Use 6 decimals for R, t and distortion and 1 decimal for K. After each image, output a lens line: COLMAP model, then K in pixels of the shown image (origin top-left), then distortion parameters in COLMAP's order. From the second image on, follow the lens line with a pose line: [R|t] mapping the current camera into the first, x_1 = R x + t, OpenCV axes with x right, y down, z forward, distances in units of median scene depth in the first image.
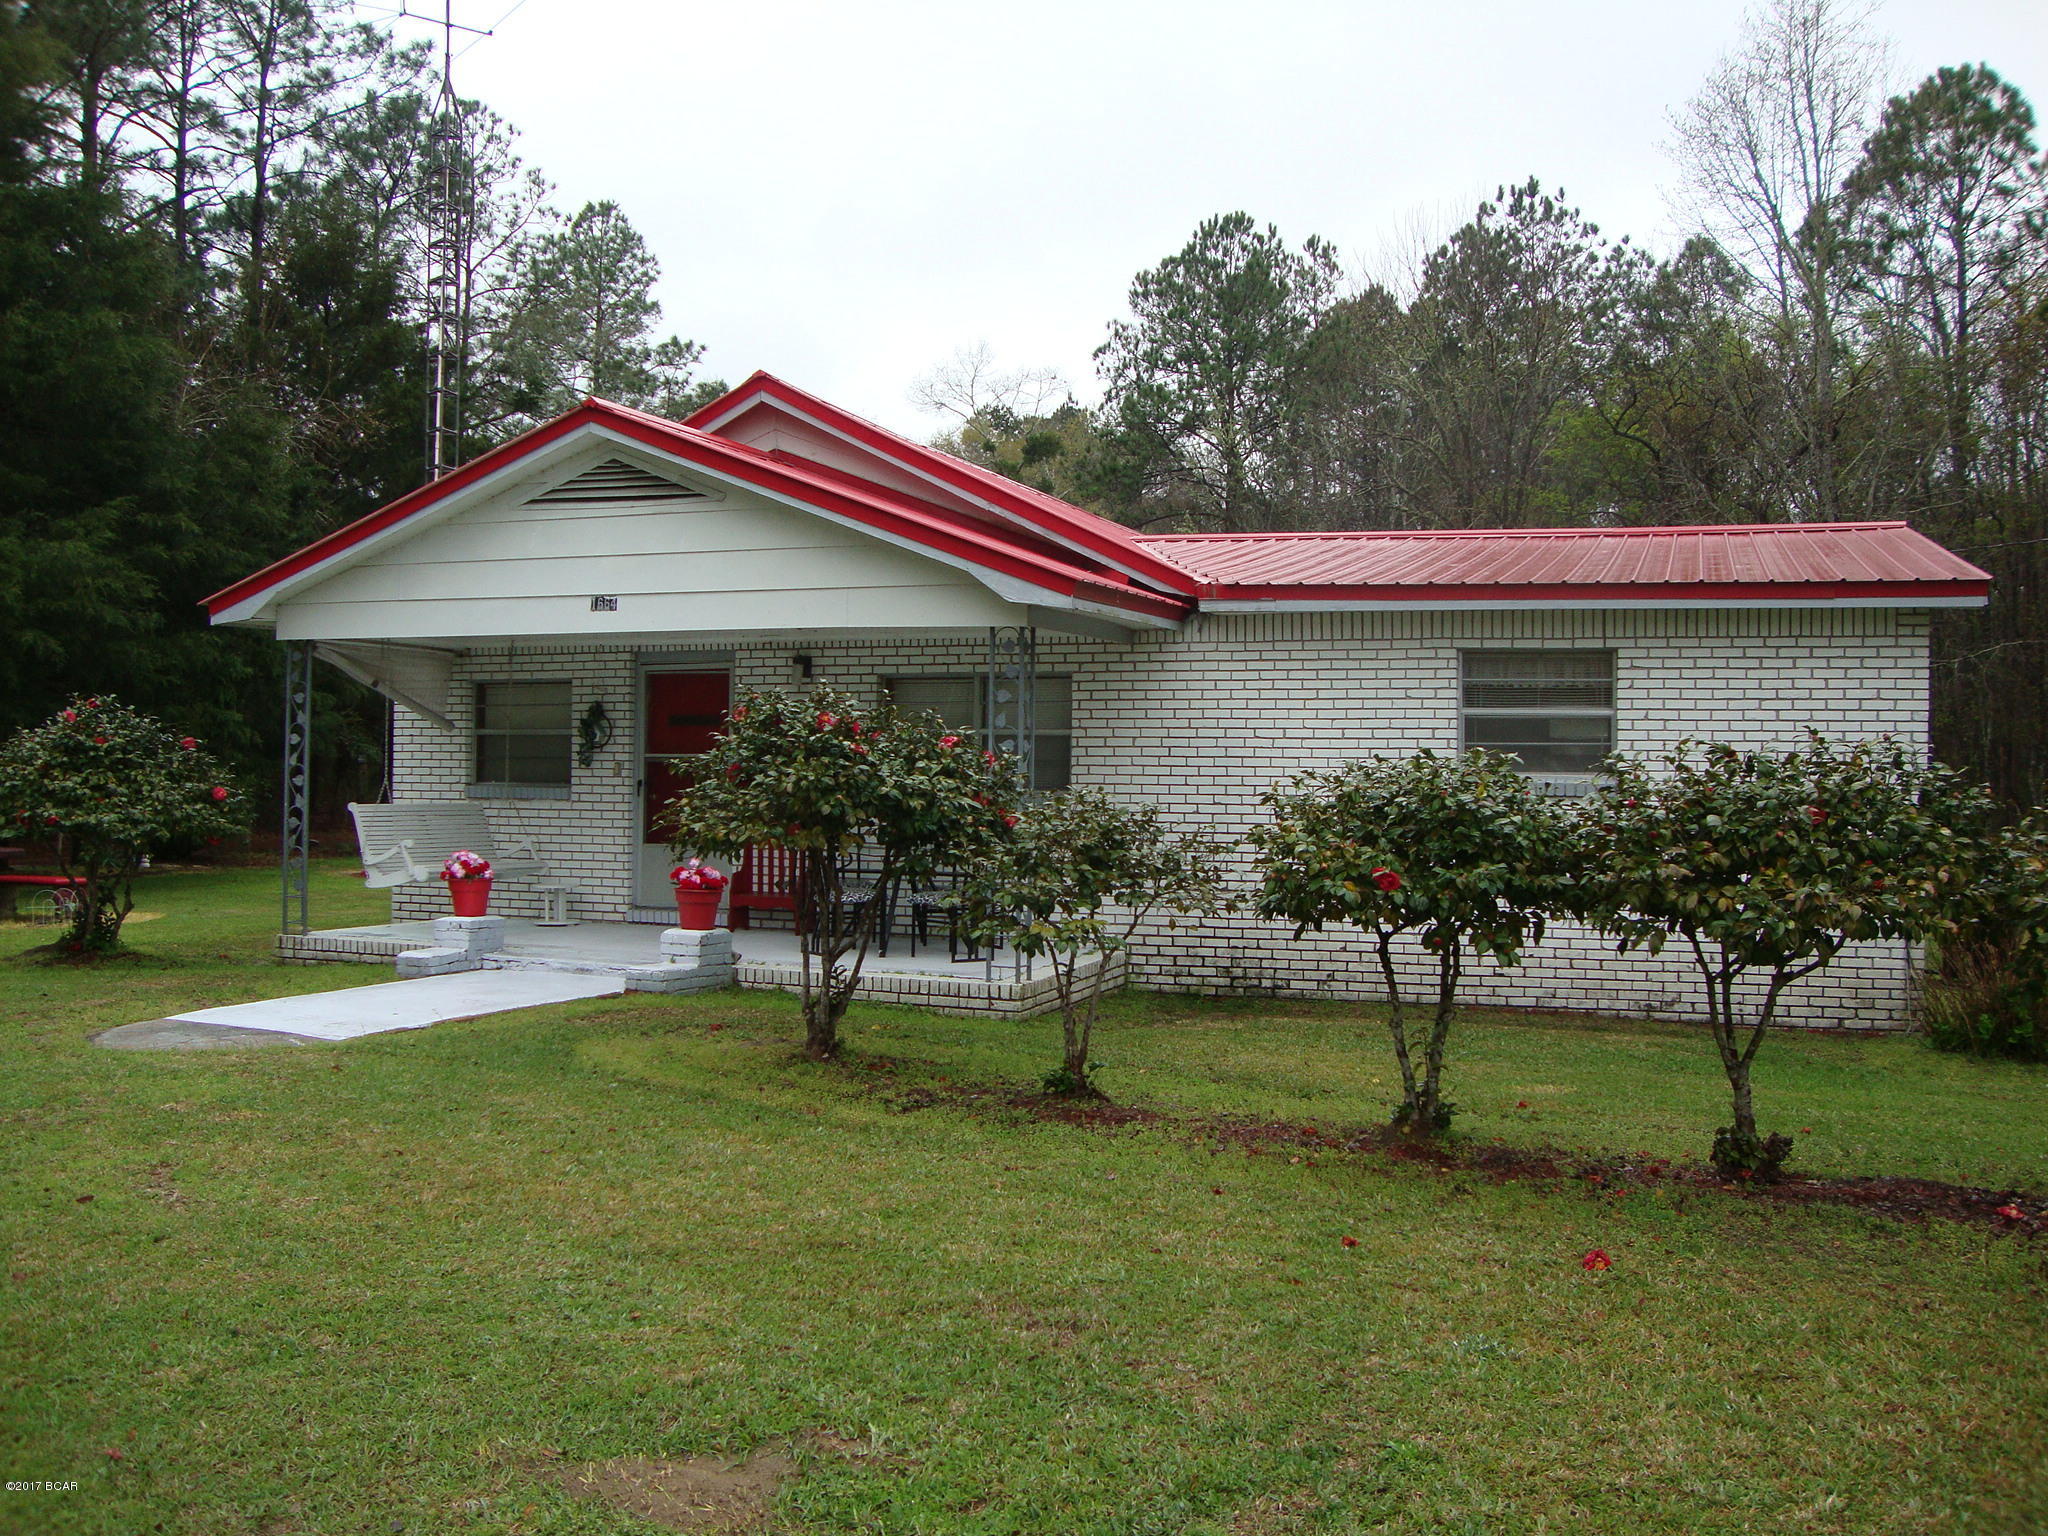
lens RADIAL K [[1863.7, 0, 1049.9], [0, 1863.7, 753.5], [0, 0, 1]] dist [-0.203851, 0.234854]
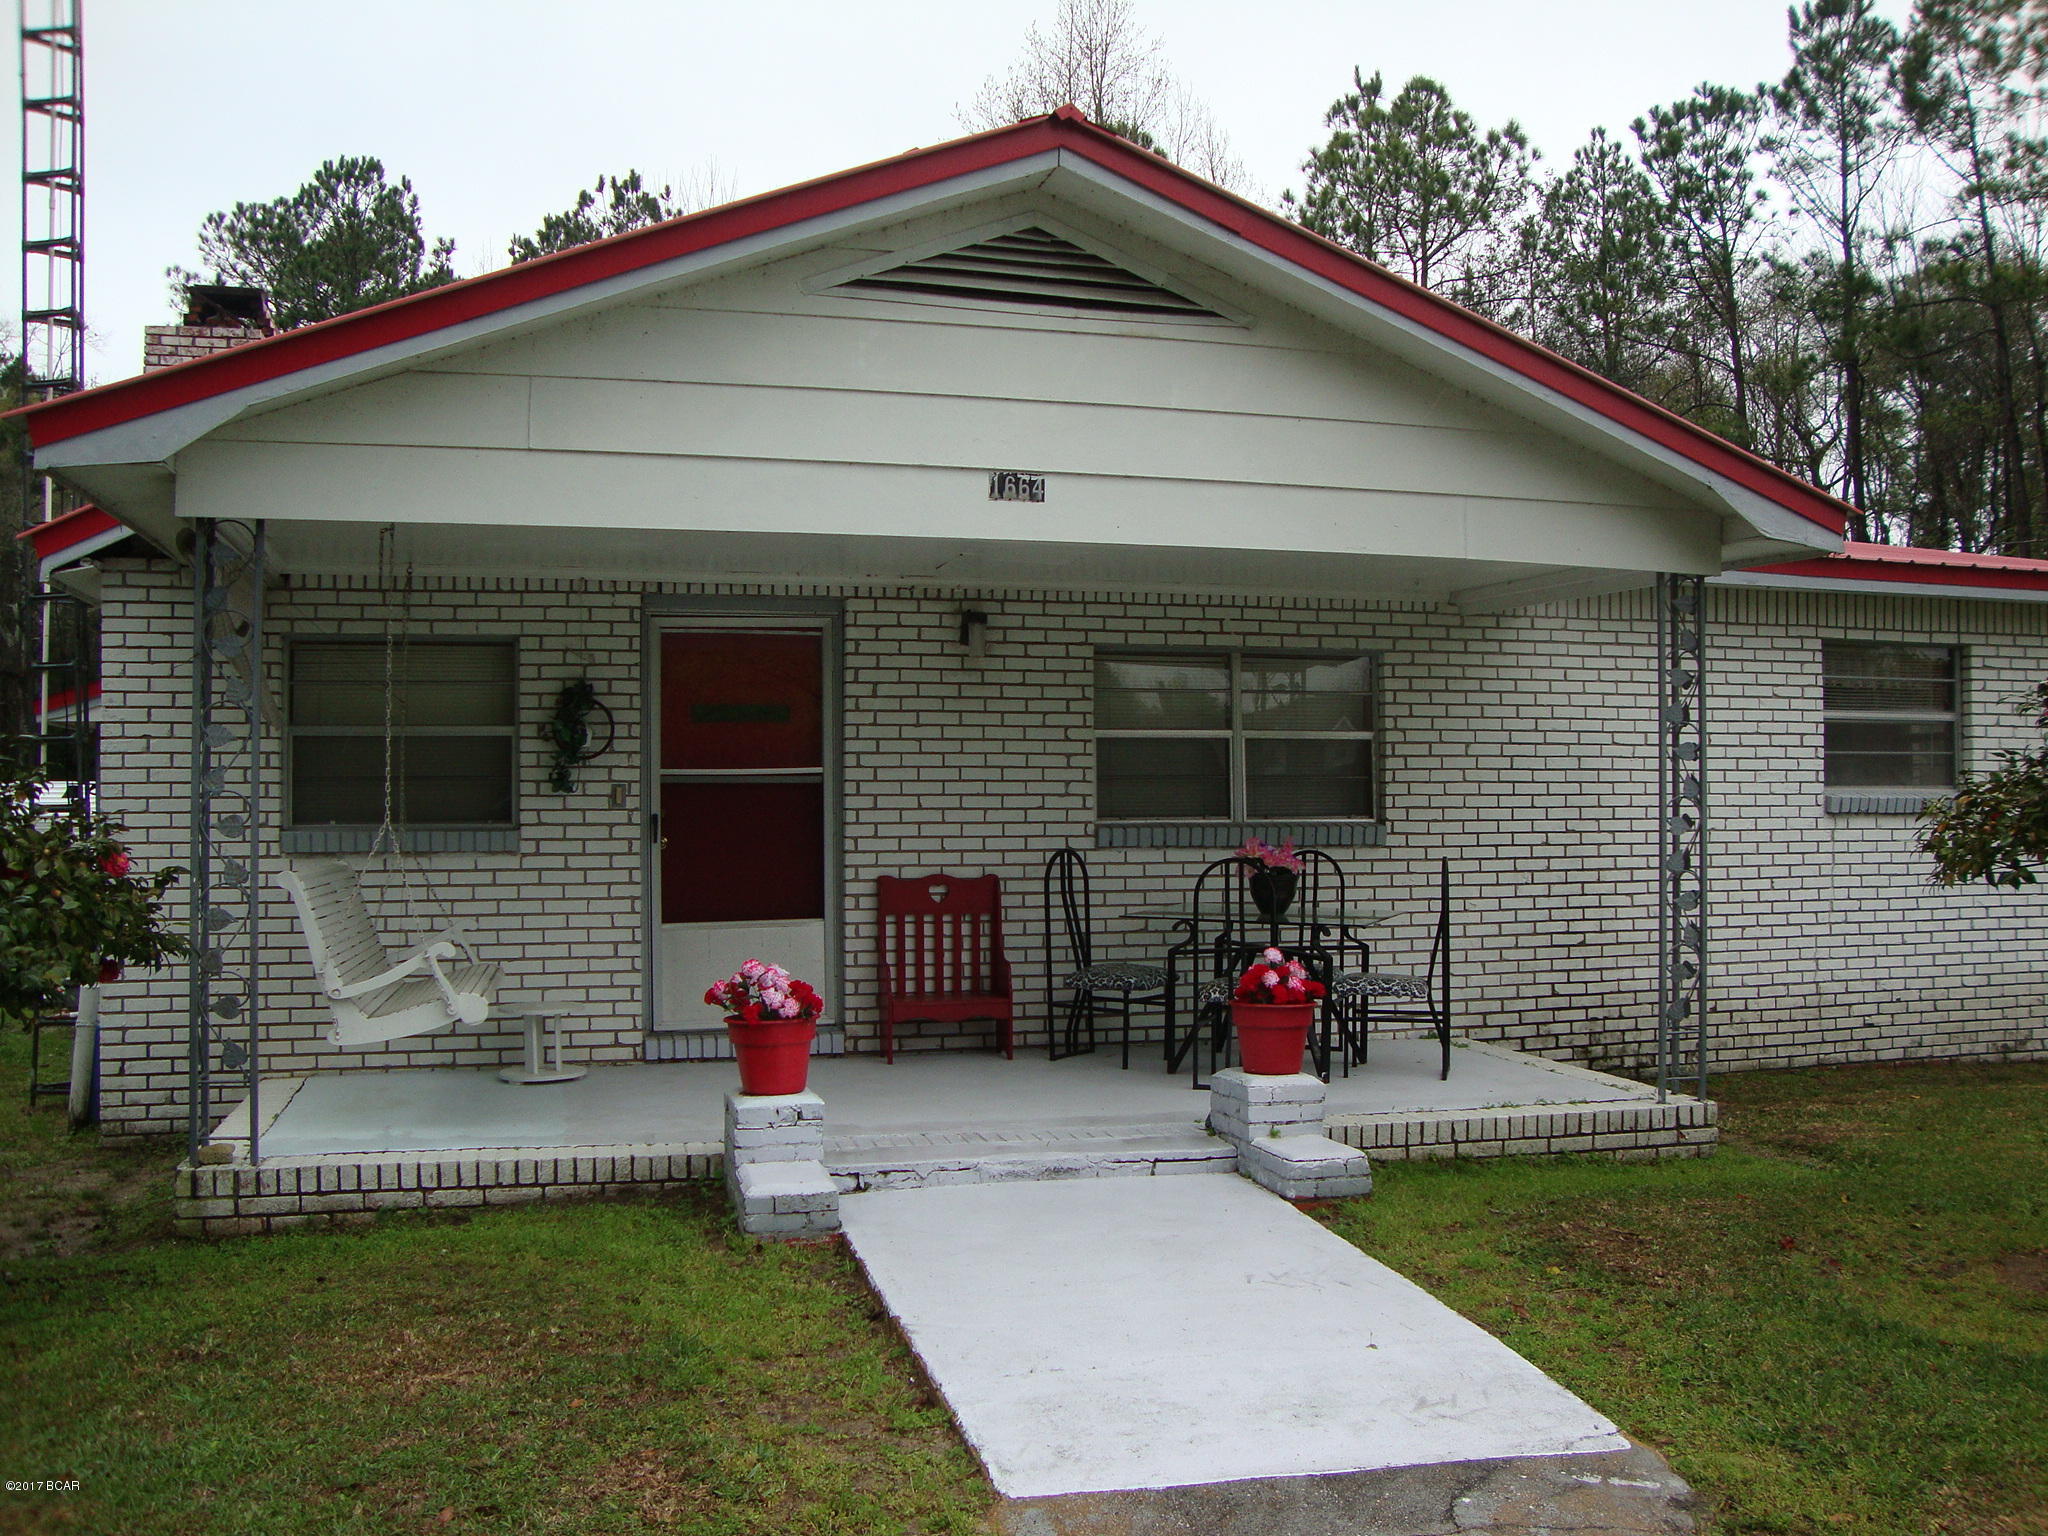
lens RADIAL K [[1848.5, 0, 1050.9], [0, 1848.5, 782.7], [0, 0, 1]] dist [-0.199229, 0.203462]
pose [[0.819032, -0.006680, 0.573709, -0.500920], [0.005272, 0.999978, 0.004118, 0.002981], [-0.573724, -0.000348, 0.819049, 0.507904]]
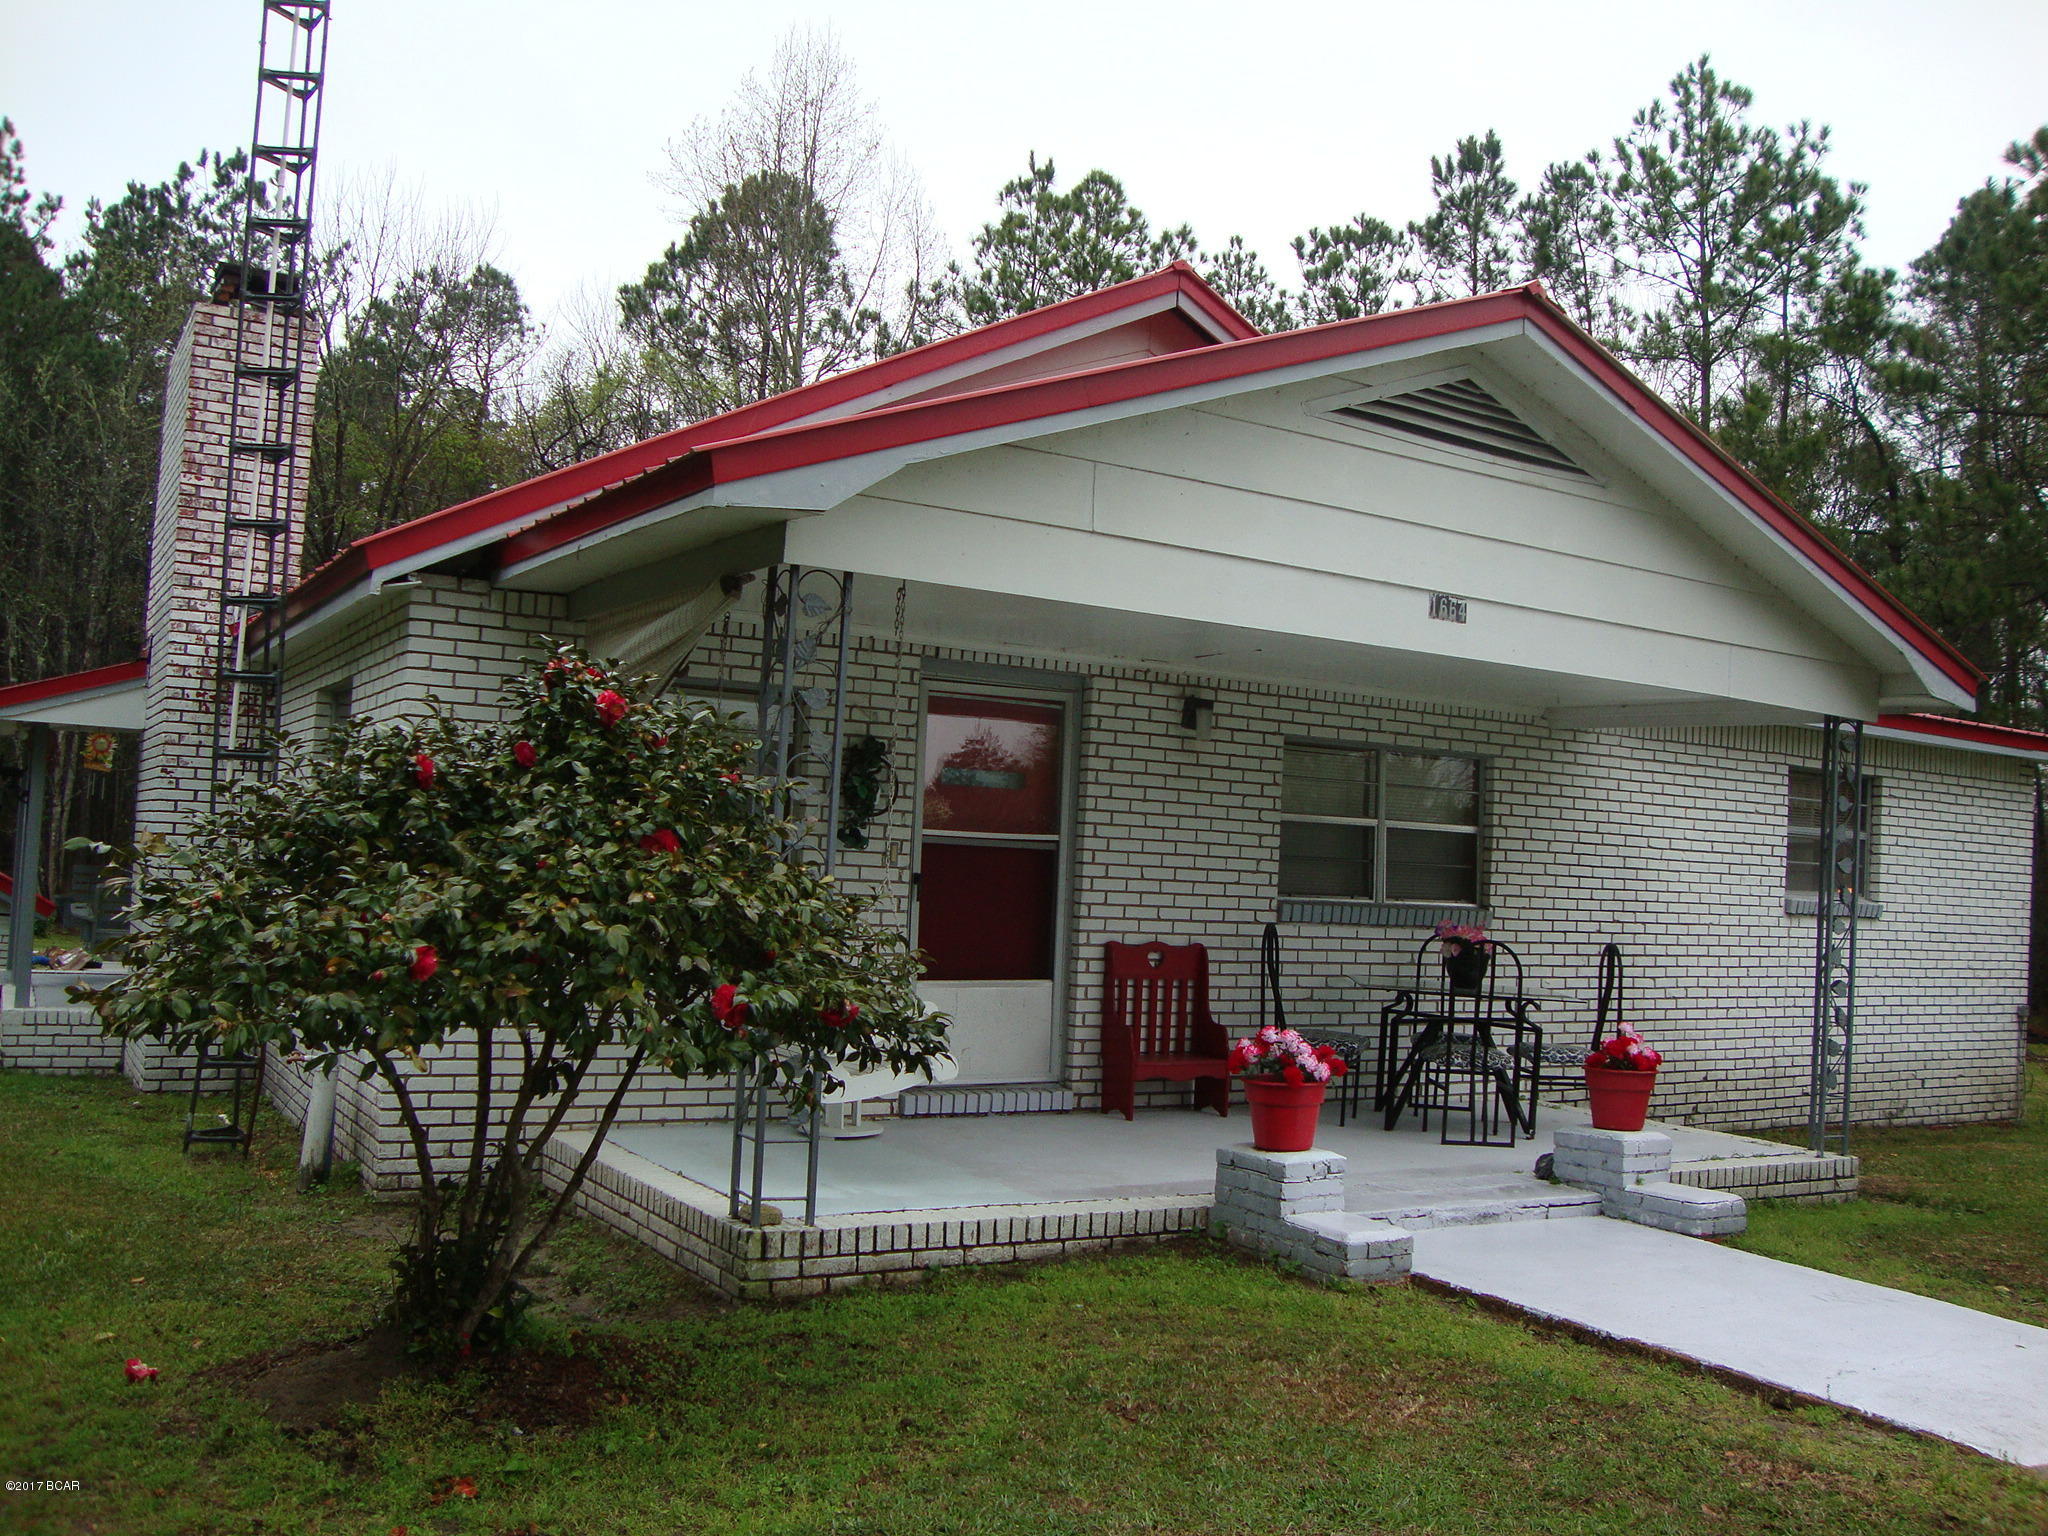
lens RADIAL K [[1848.5, 0, 1050.9], [0, 1848.5, 782.7], [0, 0, 1]] dist [-0.199229, 0.203462]
pose [[0.631298, 0.054840, 0.773599, -0.726784], [-0.051230, 0.998267, -0.028960, 0.000321], [-0.773846, -0.021349, 0.633014, 0.660045]]
